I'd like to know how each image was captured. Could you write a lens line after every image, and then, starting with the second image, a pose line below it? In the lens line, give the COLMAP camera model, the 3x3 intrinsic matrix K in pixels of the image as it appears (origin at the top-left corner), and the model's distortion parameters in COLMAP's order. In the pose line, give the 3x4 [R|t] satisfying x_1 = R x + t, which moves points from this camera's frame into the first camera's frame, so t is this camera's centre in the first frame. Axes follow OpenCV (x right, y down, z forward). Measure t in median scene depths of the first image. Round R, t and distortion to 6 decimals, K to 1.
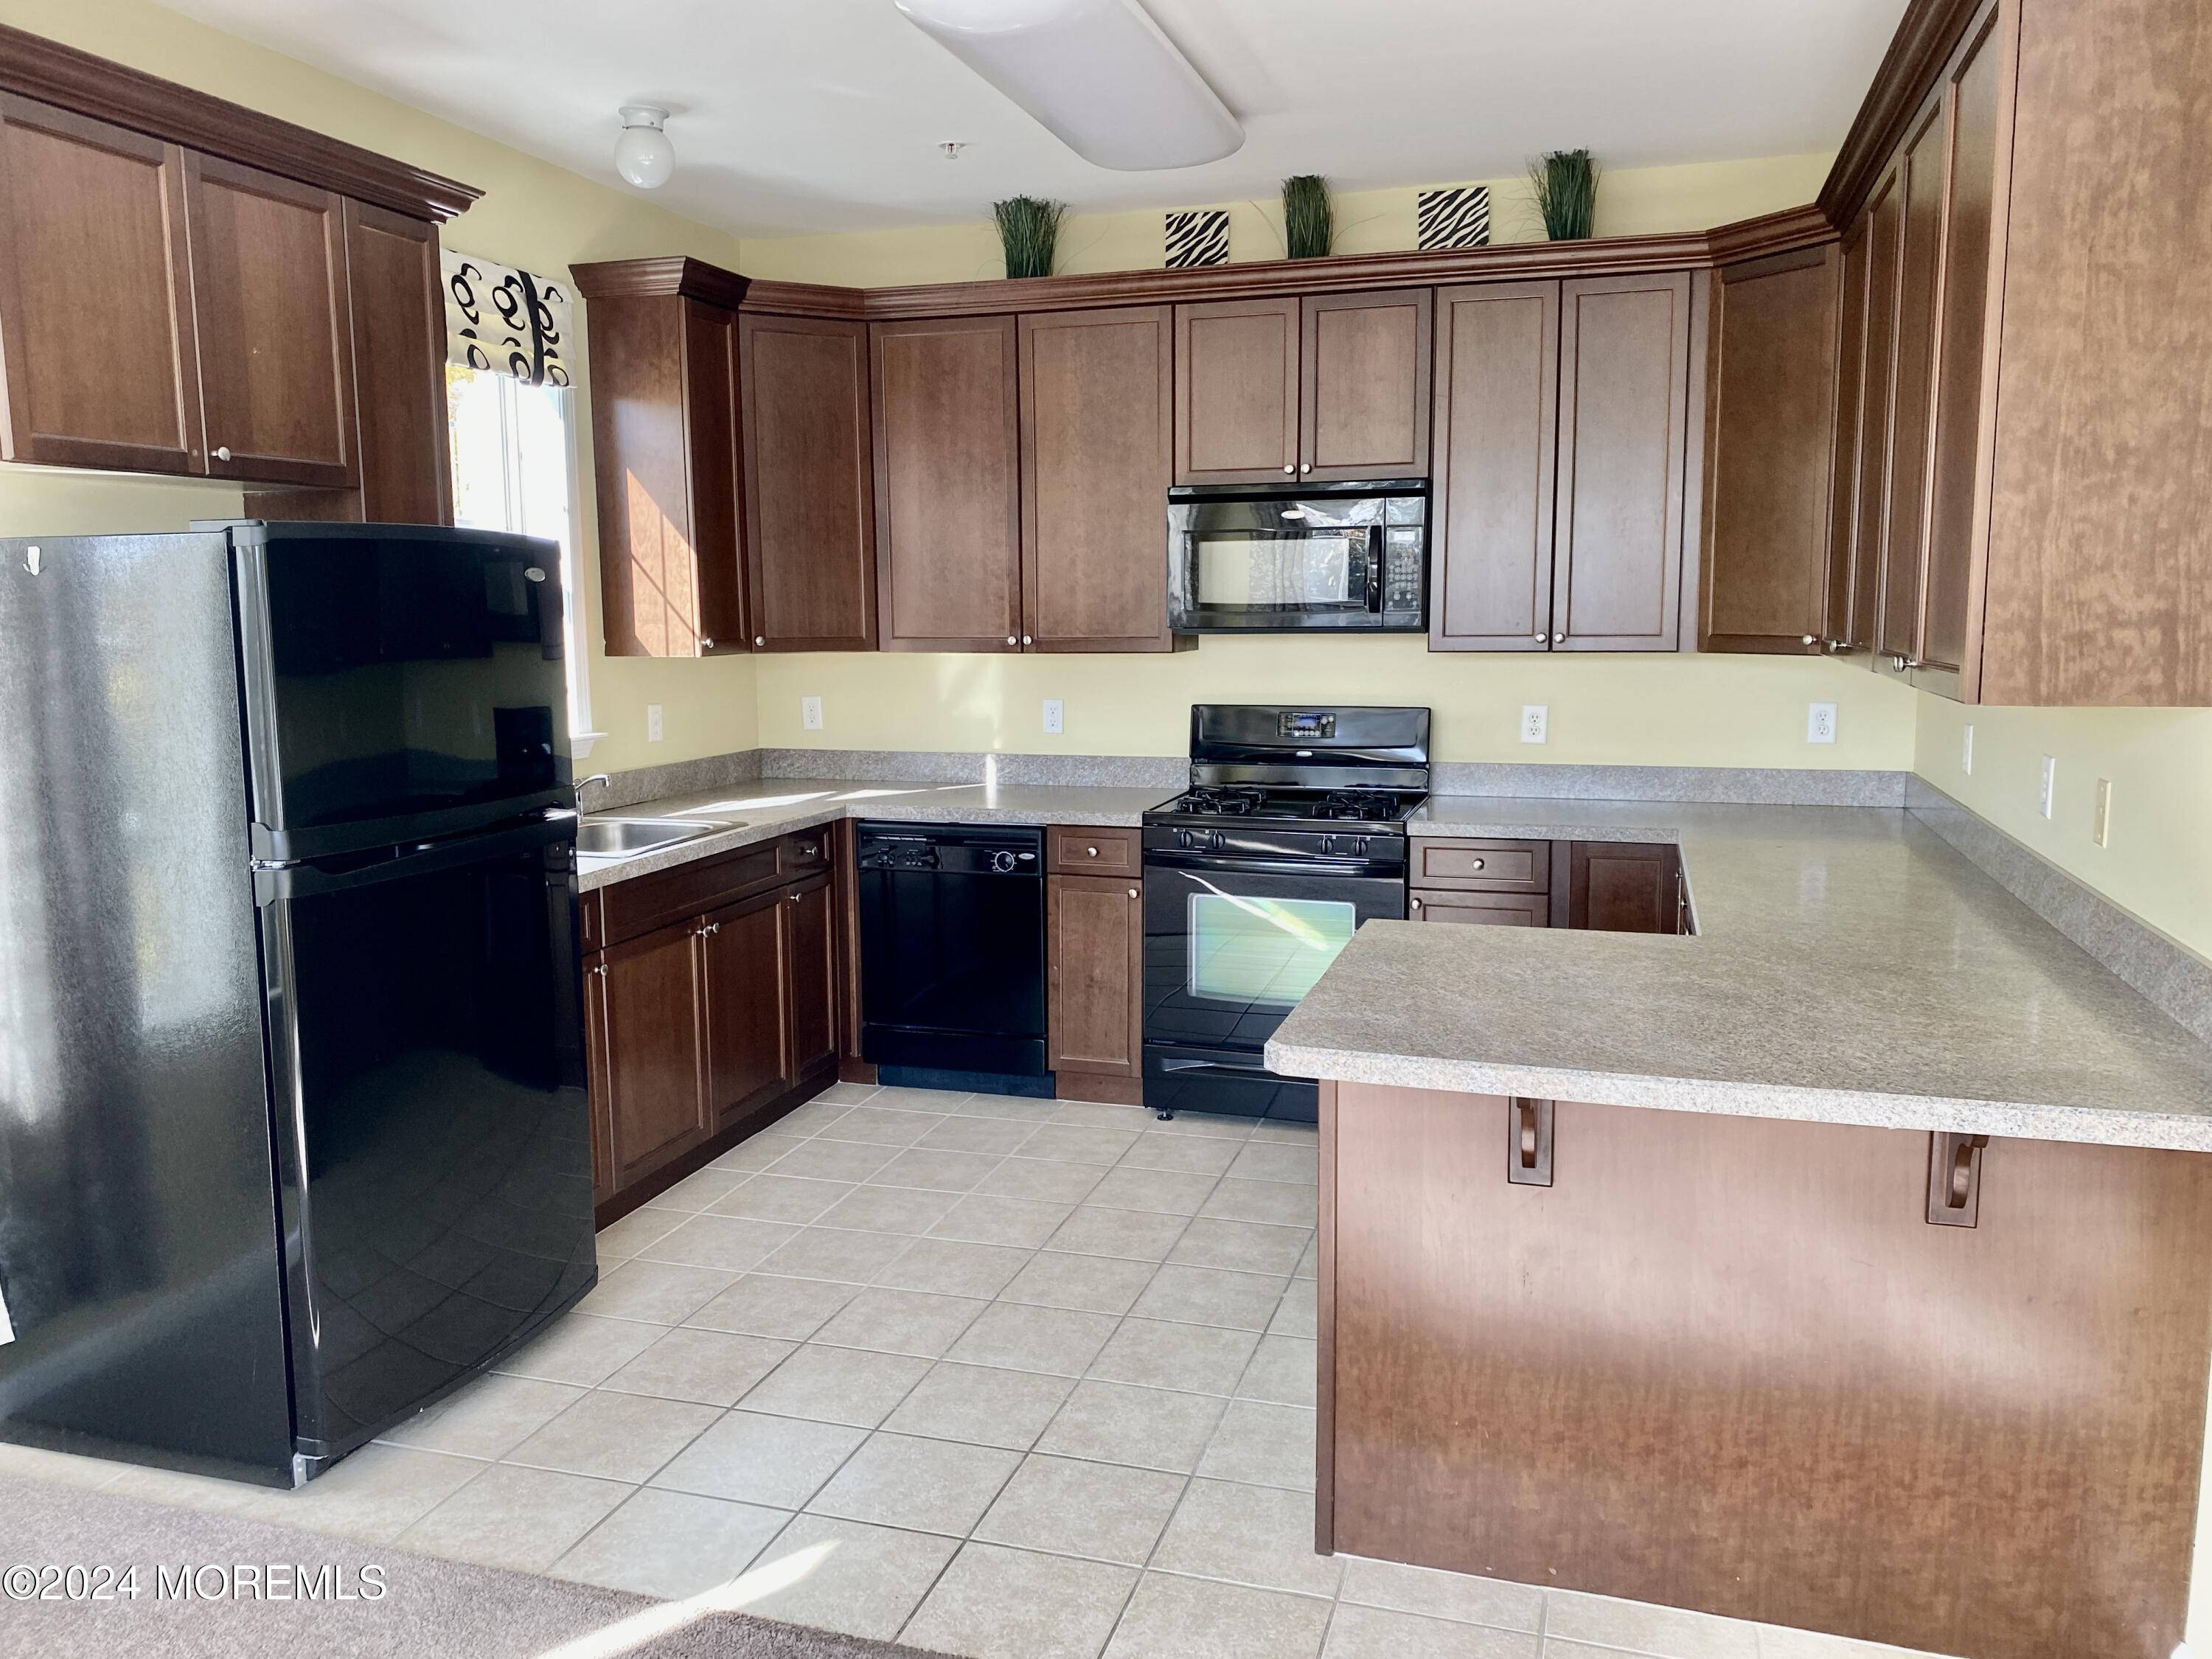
lens RADIAL K [[1689.9, 0, 1100.8], [0, 1689.9, 833.7], [0, 0, 1]] dist [0.030807, -0.033613]
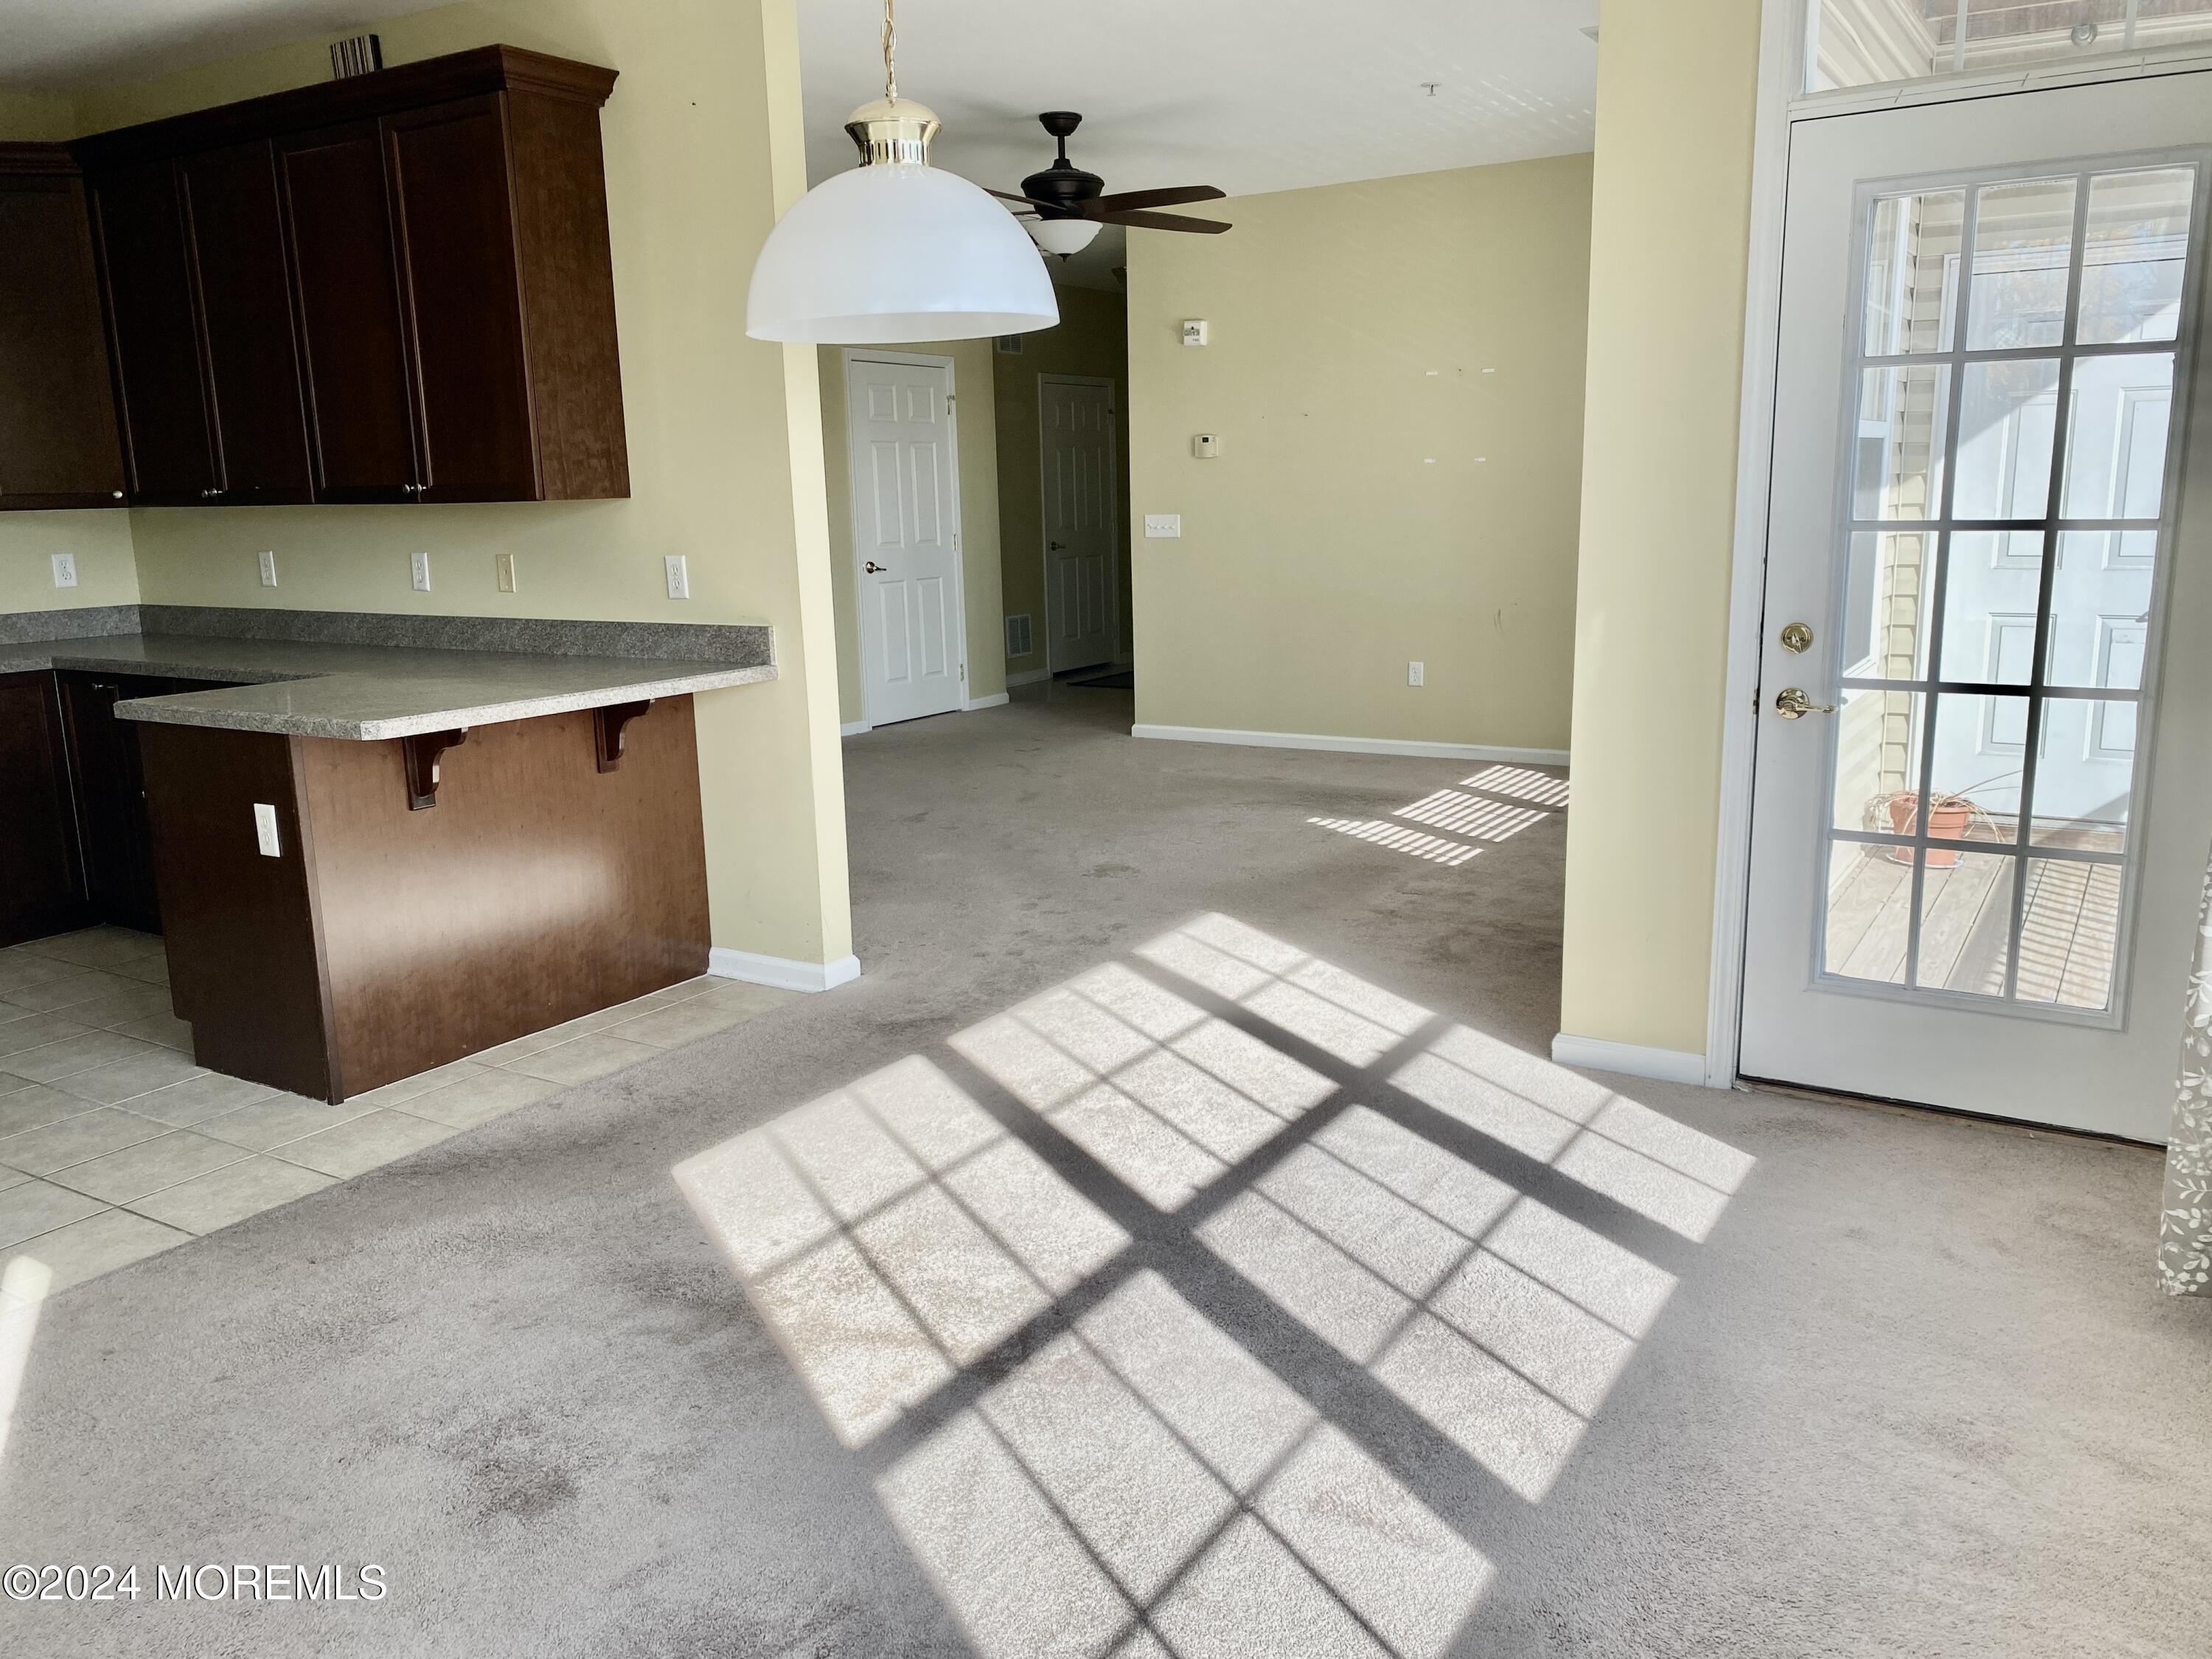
lens RADIAL K [[1689.9, 0, 1104.8], [0, 1689.9, 820.2], [0, 0, 1]] dist [0.030807, -0.033613]
pose [[0.254287, -0.189032, 0.948475, -0.601144], [0.154553, 0.976051, 0.153093, 0.039650], [-0.954700, 0.107660, 0.277413, -0.029567]]
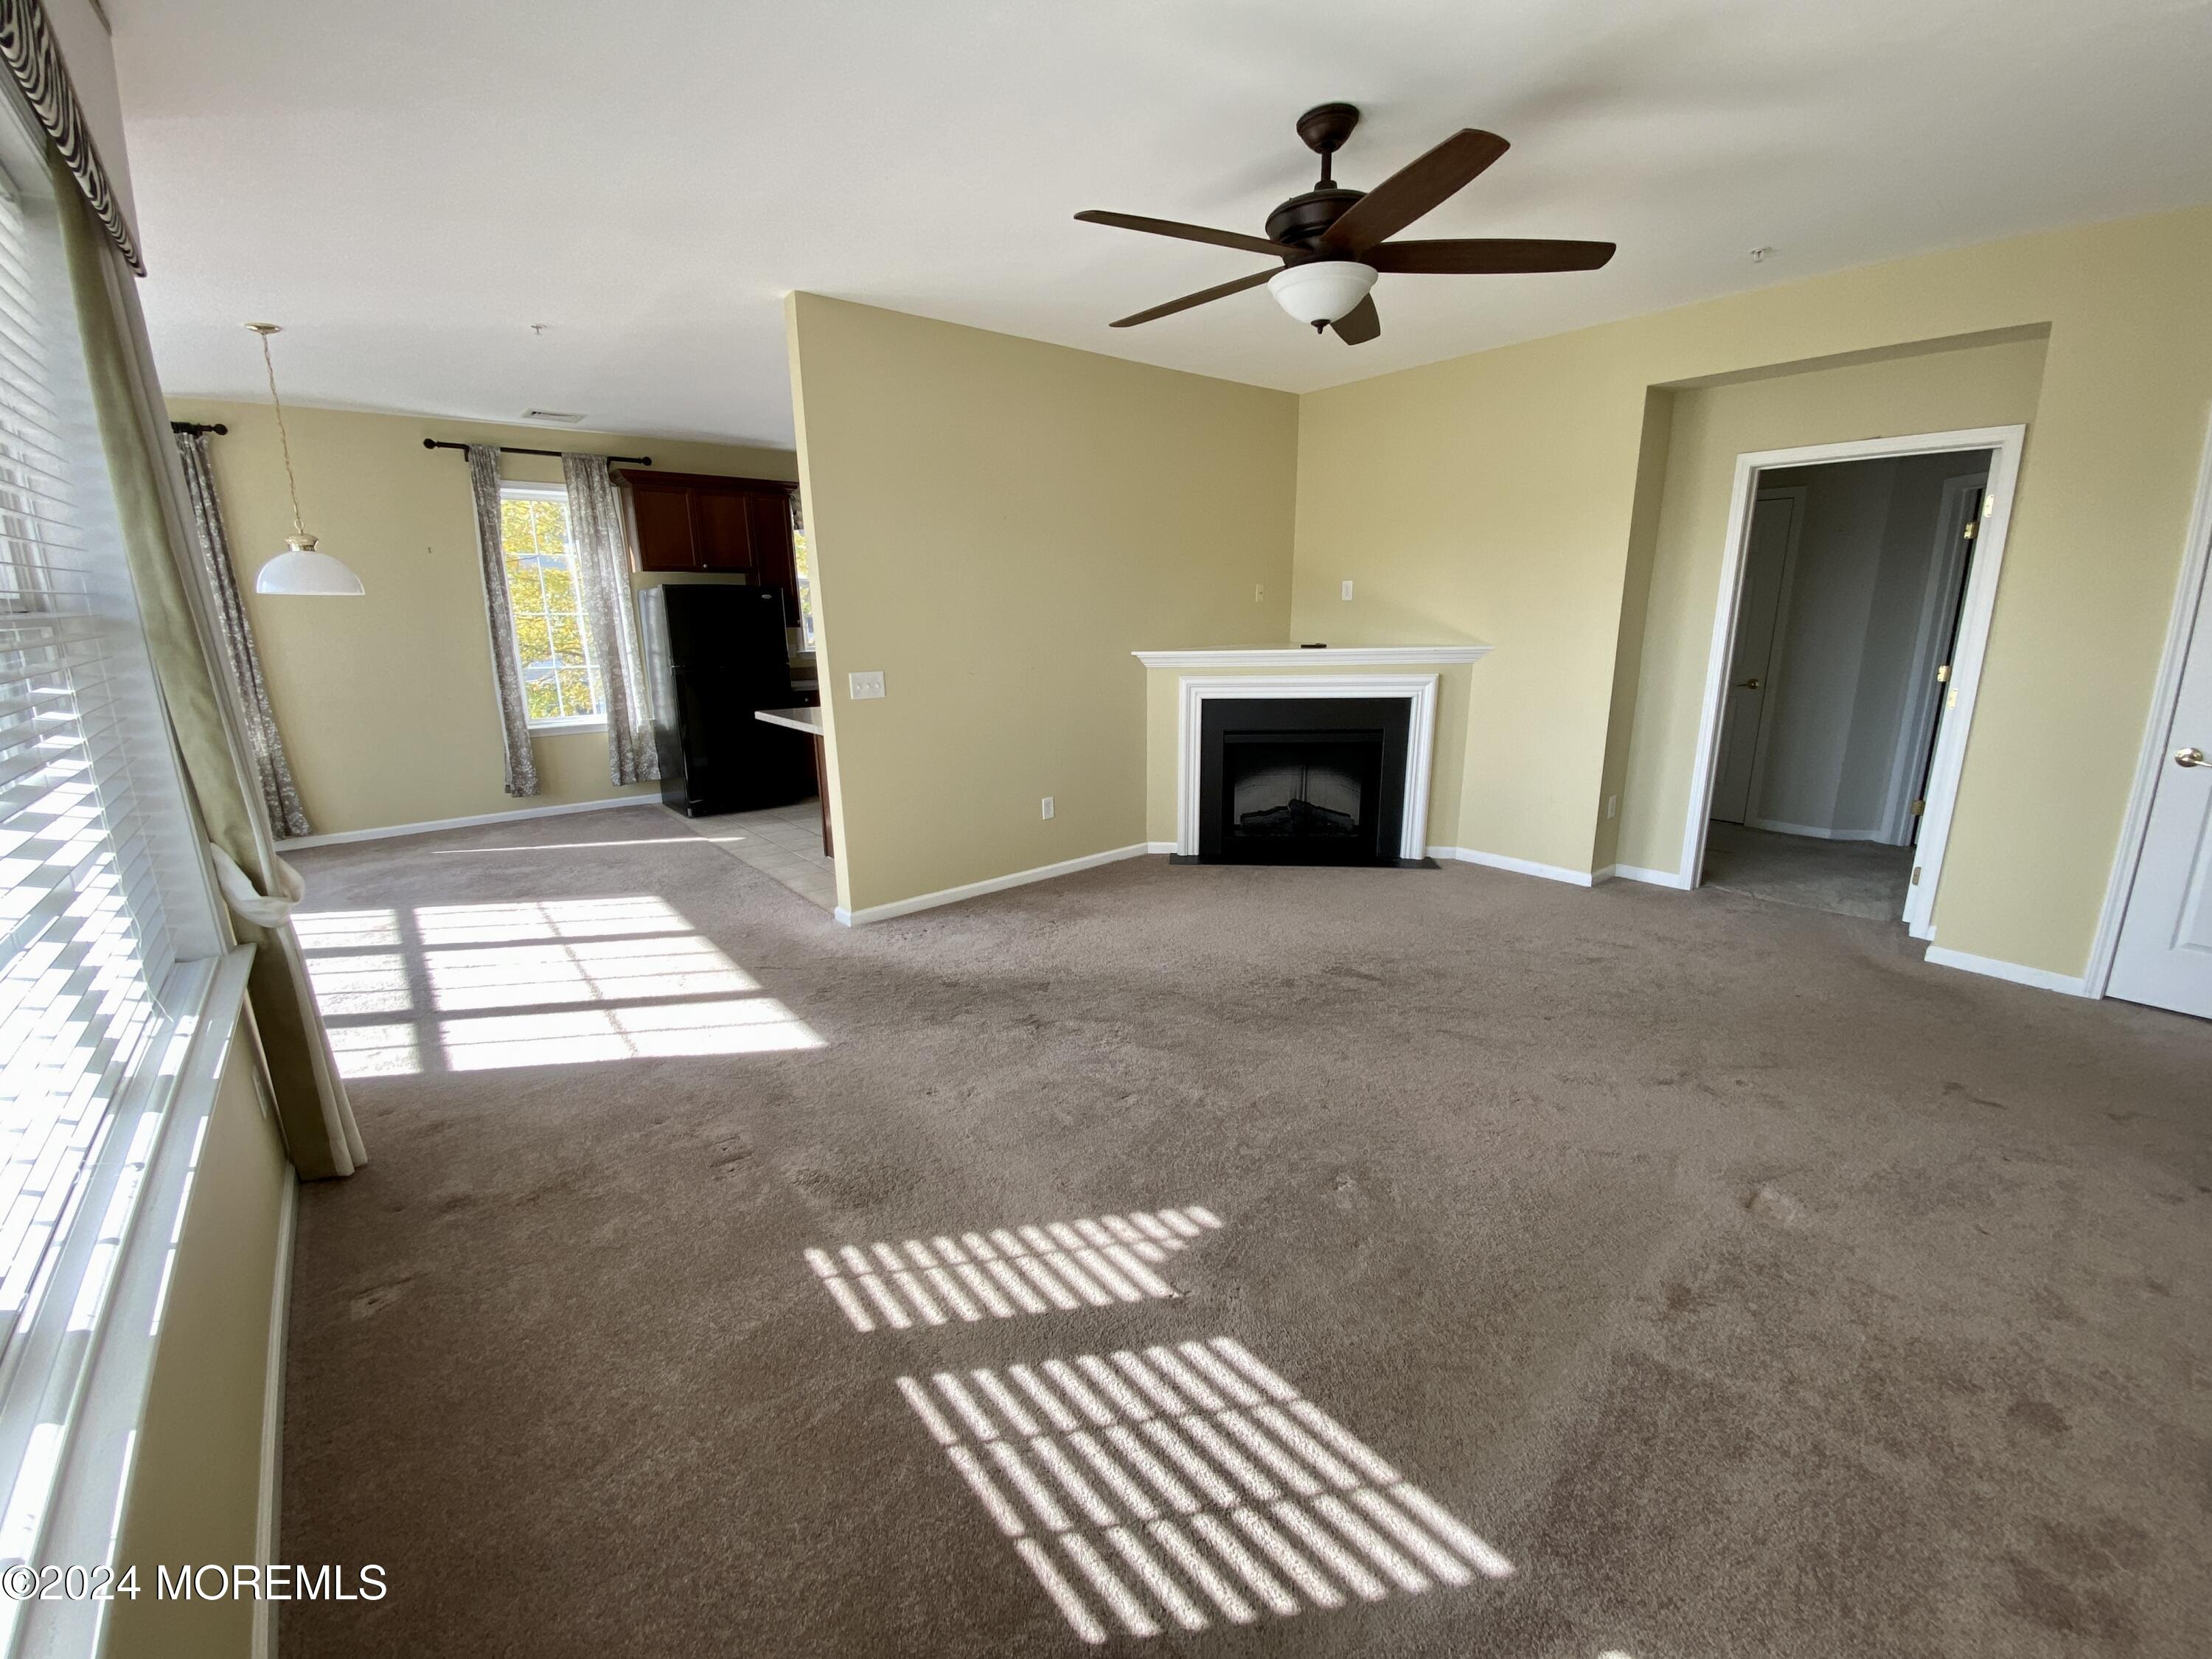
lens RADIAL K [[874.7, 0, 1121.4], [0, 874.7, 846.1], [0, 0, 1]] dist [-0.019955, -0.004283]
pose [[0.846260, 0.142963, -0.513230, 1.001316], [-0.076752, 0.985990, 0.148097, 0.032353], [0.527212, -0.085937, 0.845377, -0.181839]]
